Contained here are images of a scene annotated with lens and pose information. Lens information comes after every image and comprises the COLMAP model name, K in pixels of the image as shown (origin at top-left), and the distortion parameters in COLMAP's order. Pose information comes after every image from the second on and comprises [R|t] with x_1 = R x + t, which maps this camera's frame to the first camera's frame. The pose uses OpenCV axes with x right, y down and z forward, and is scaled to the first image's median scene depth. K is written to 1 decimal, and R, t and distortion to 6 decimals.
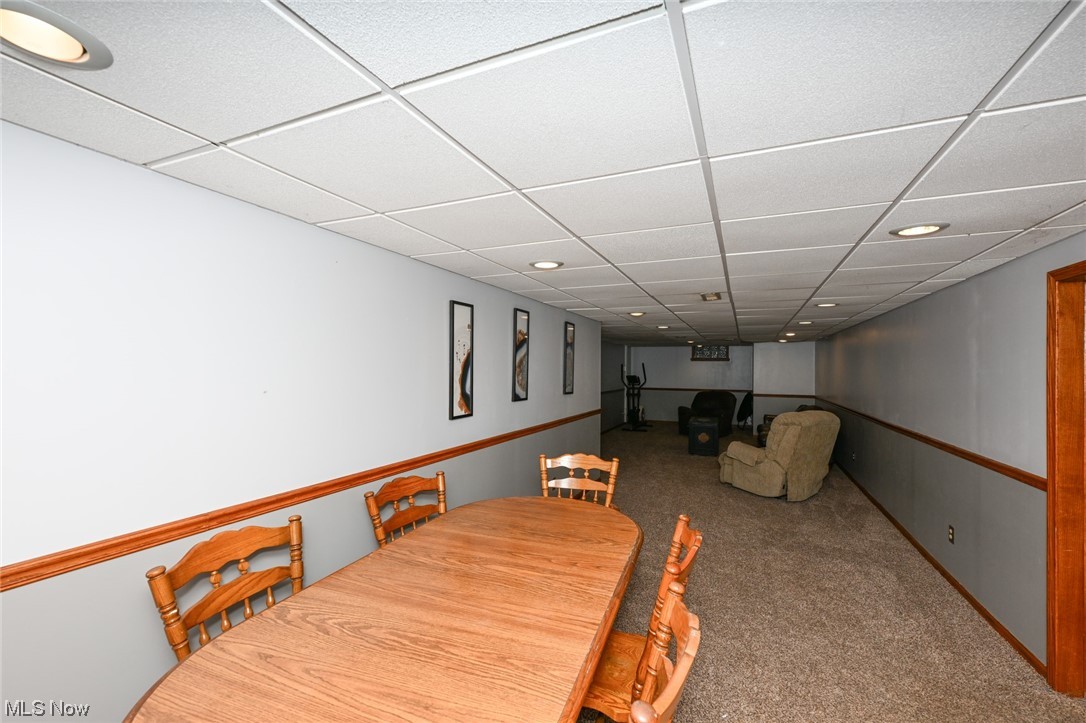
lens RADIAL K [[449.1, 0, 552.3], [0, 449.1, 365.5], [0, 0, 1]] dist [-0.005209, -0.000472]
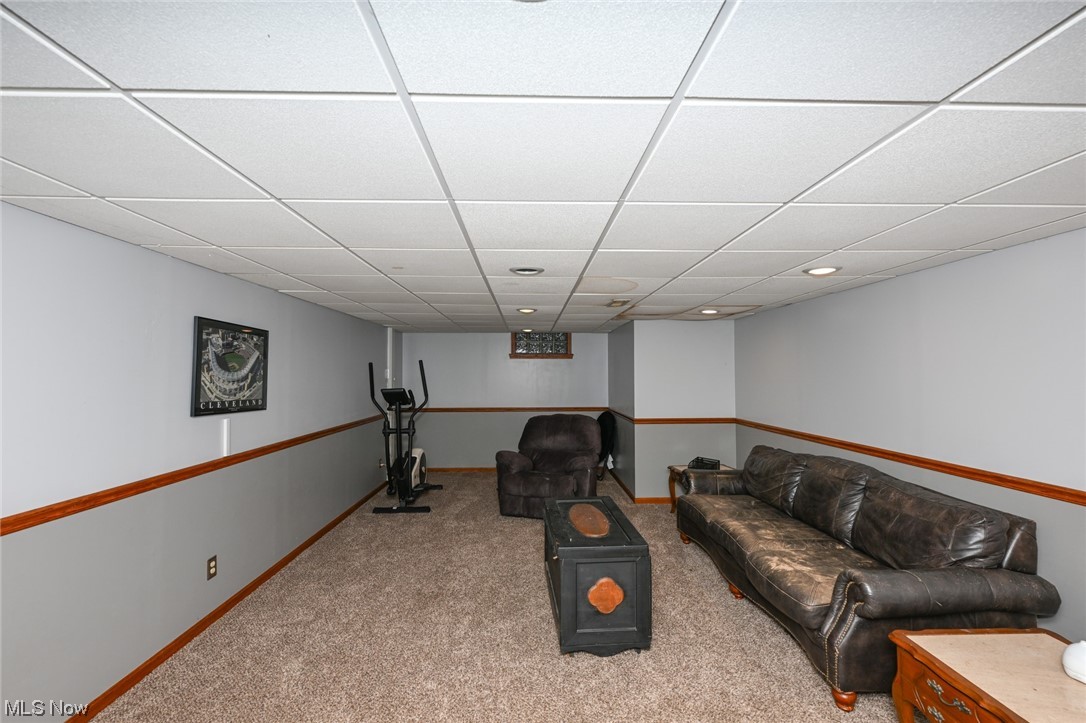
lens RADIAL K [[449.1, 0, 549.0], [0, 449.1, 363.2], [0, 0, 1]] dist [-0.005209, -0.000472]
pose [[0.899466, 0.002629, 0.436983, 0.114770], [0.002208, 0.999942, -0.010561, 0.002525], [-0.436986, 0.010464, 0.899408, 0.509549]]
